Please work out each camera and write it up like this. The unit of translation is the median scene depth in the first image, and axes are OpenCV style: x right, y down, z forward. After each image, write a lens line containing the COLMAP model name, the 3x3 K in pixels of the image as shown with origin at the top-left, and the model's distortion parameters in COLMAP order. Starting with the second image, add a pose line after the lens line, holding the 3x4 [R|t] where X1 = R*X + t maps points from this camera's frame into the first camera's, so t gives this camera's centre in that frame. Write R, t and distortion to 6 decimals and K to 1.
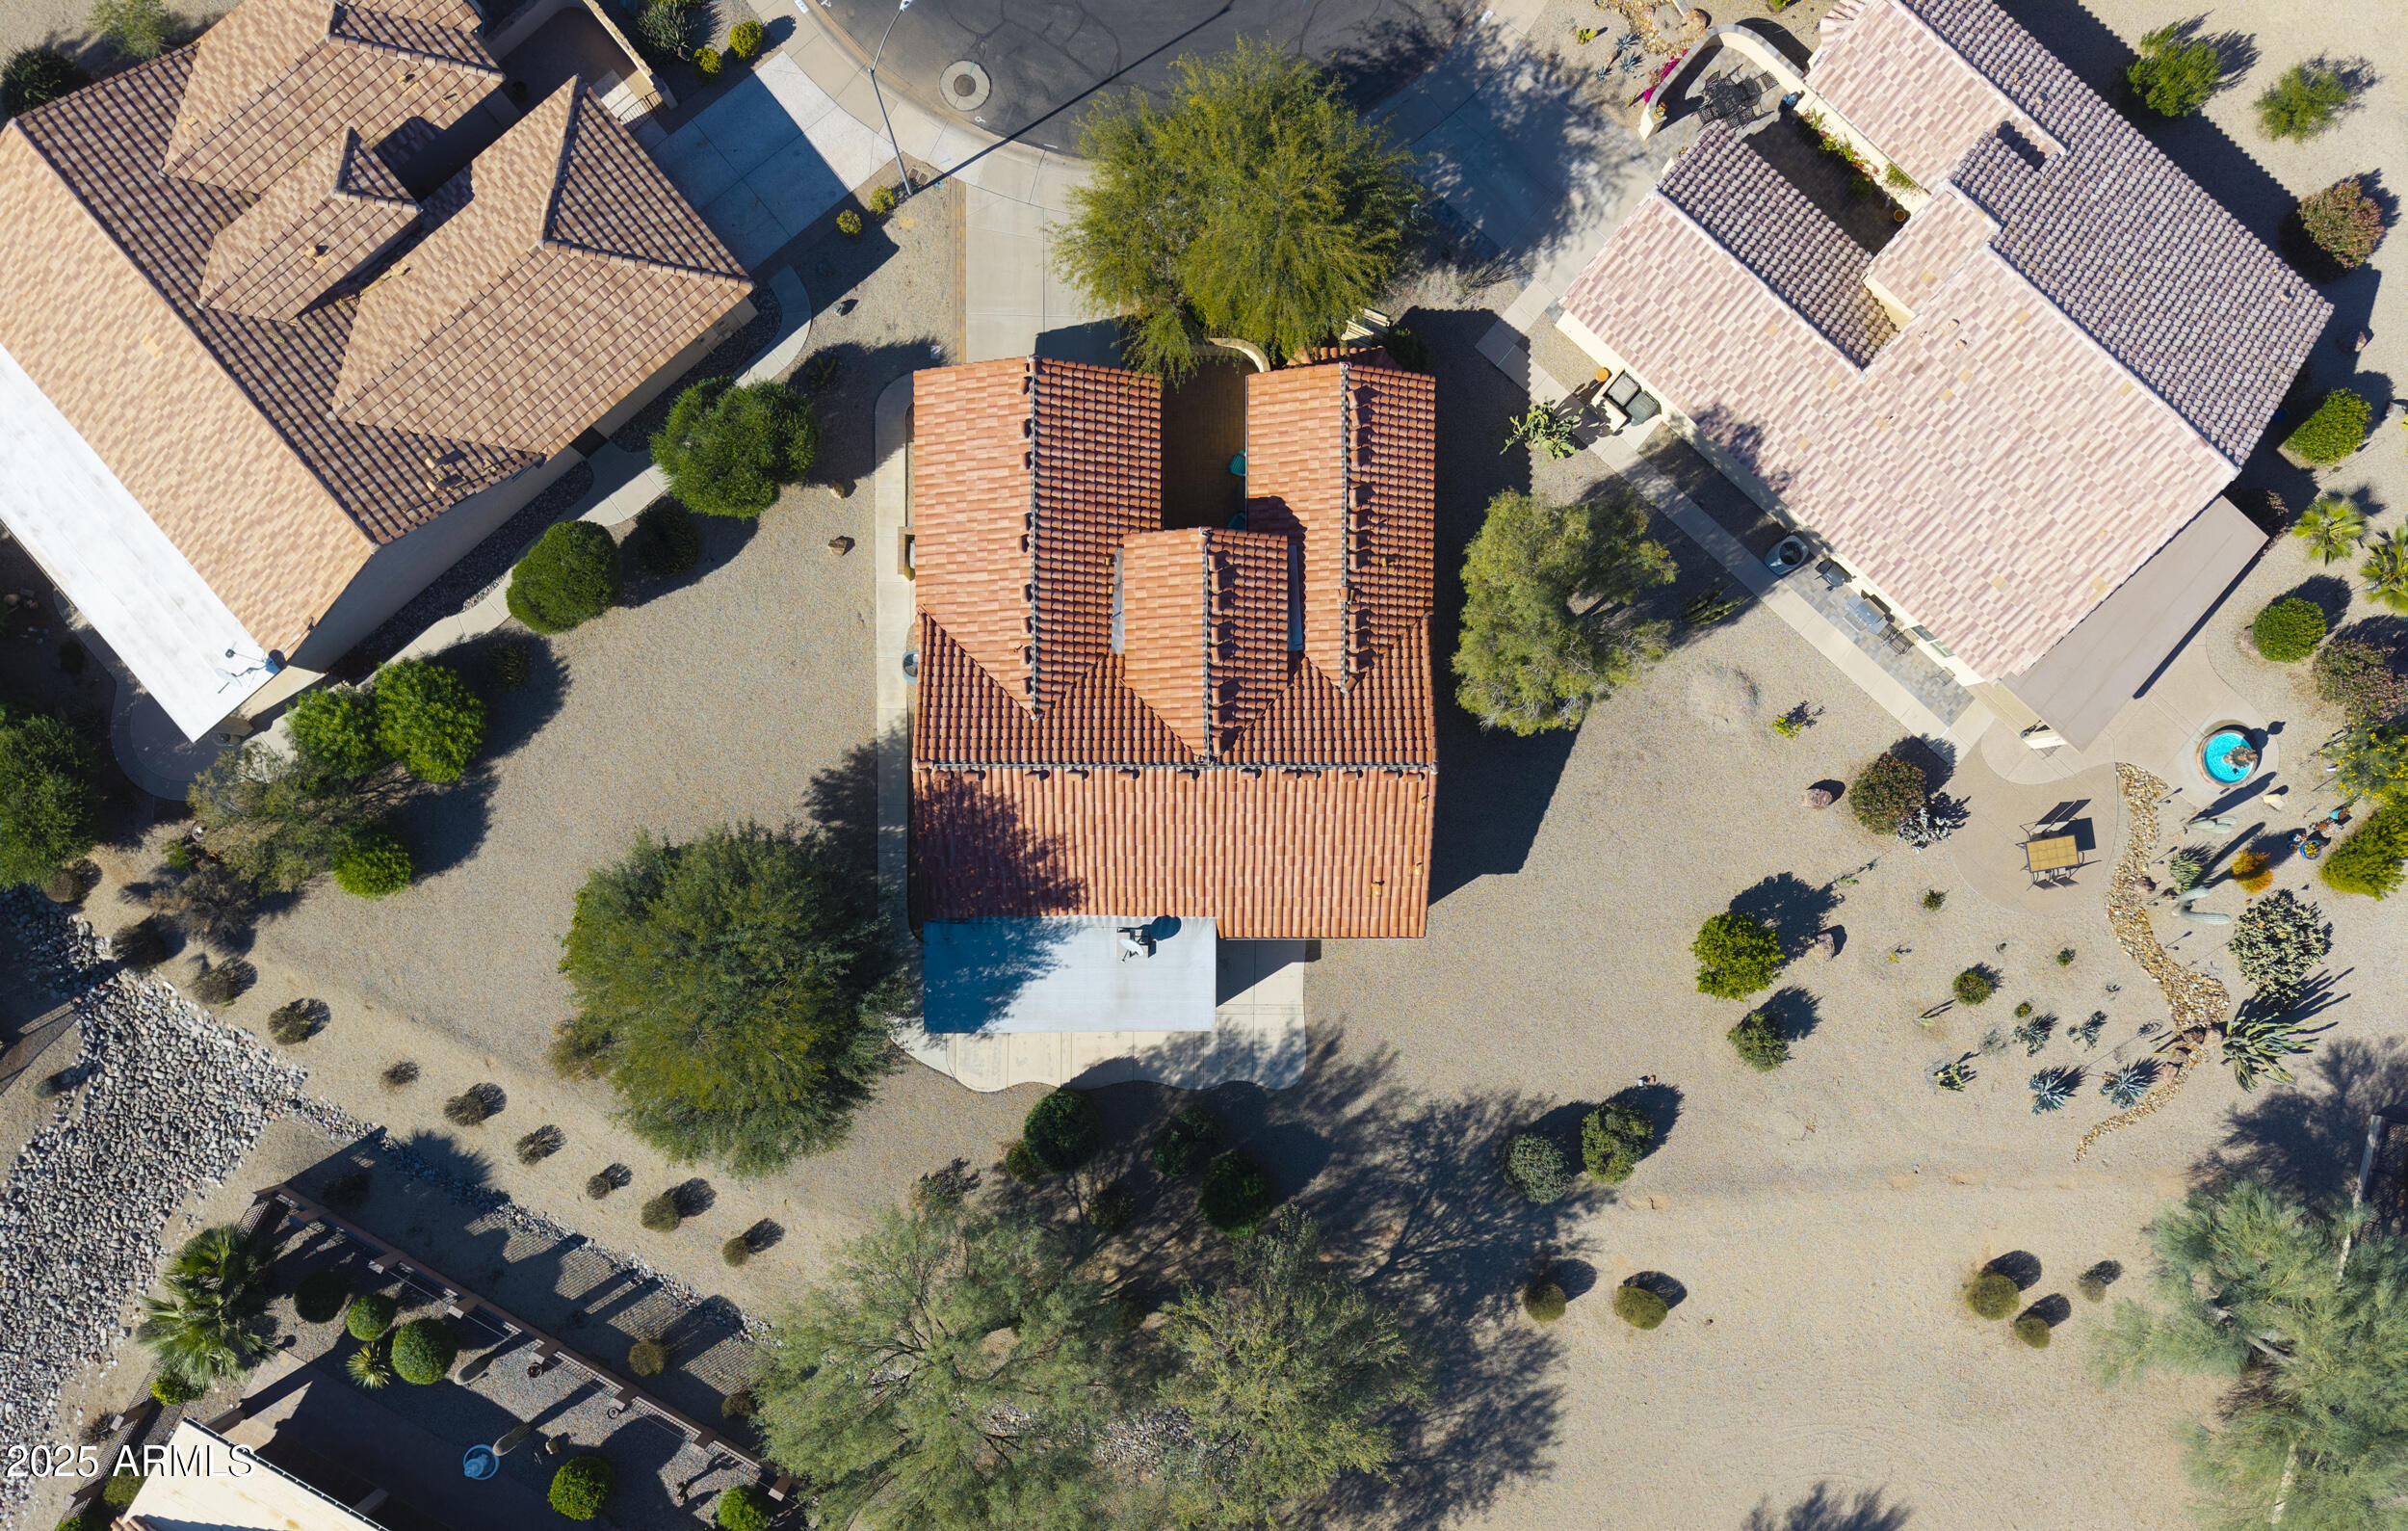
lens RADIAL K [[1596.5, 0, 1199.0], [0, 1596.5, 880.0], [0, 0, 1]] dist [0.022777, -0.001362]
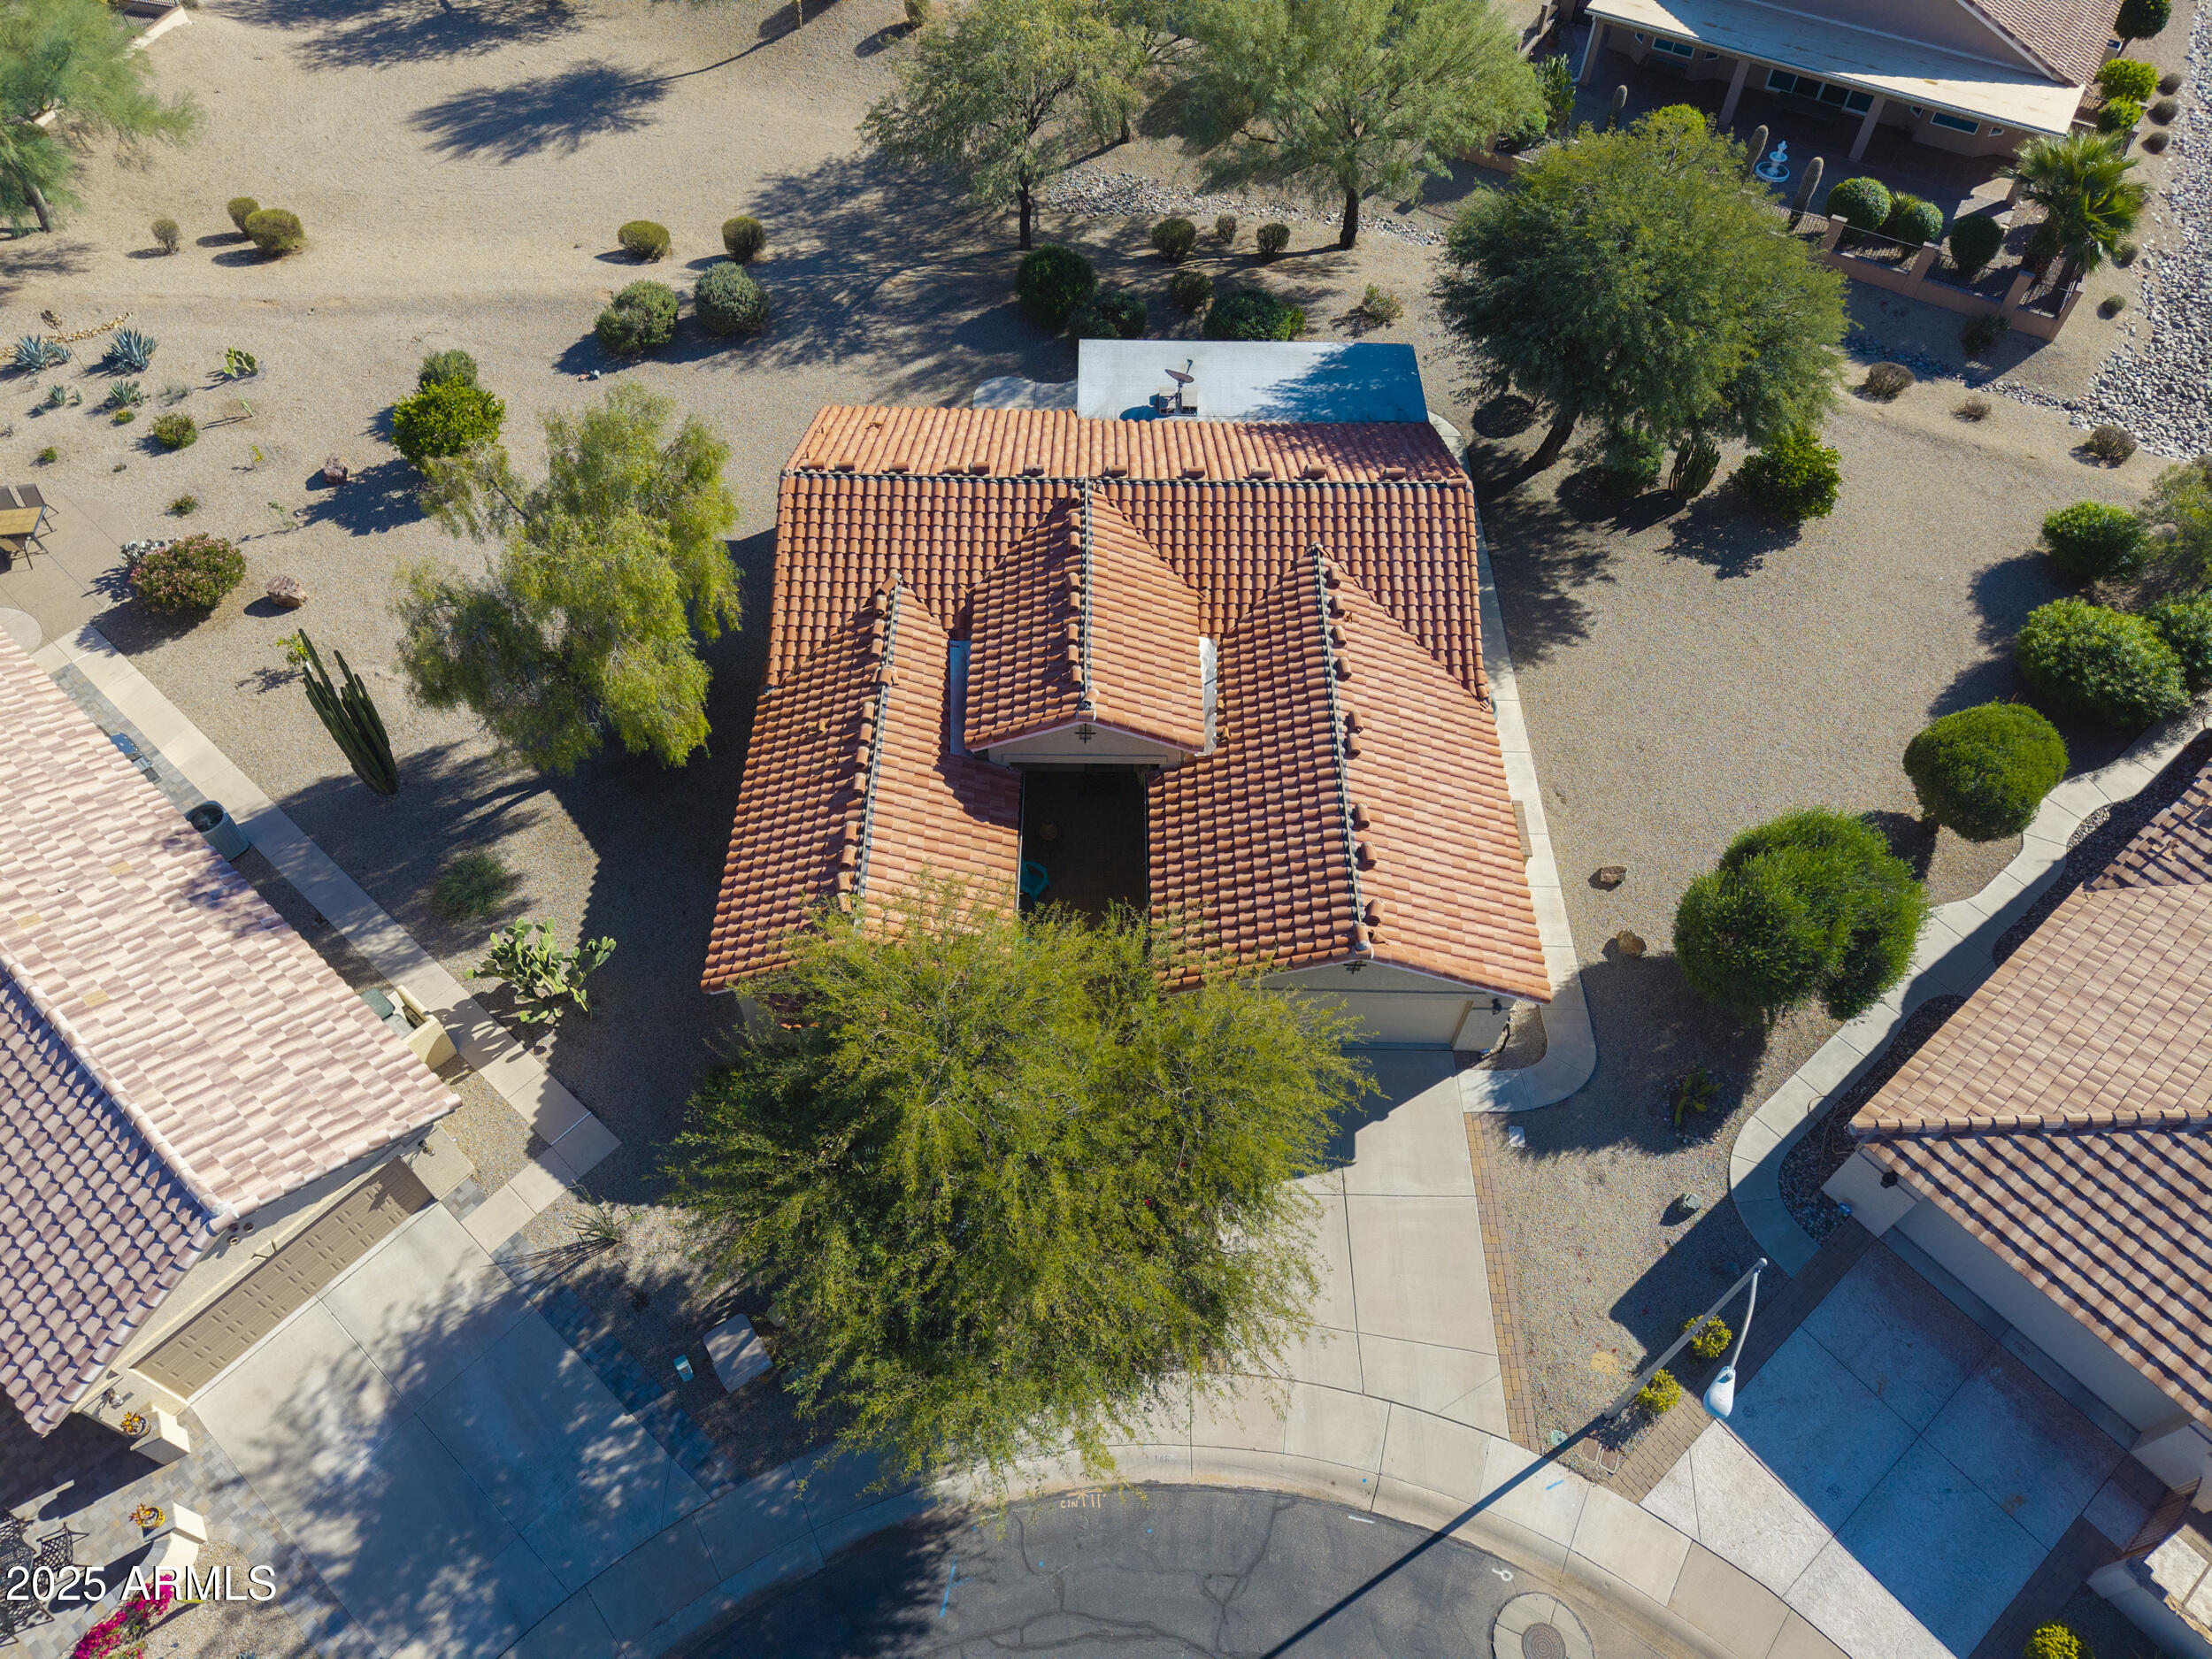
lens RADIAL K [[1491.3, 0, 1117.3], [0, 1491.3, 829.0], [0, 0, 1]] dist [0.004590, -0.001915]
pose [[-0.999033, -0.026448, -0.035126, 0.011455], [0.000100, -0.800237, 0.599684, -0.615829], [-0.043969, 0.599101, 0.799466, 0.516776]]
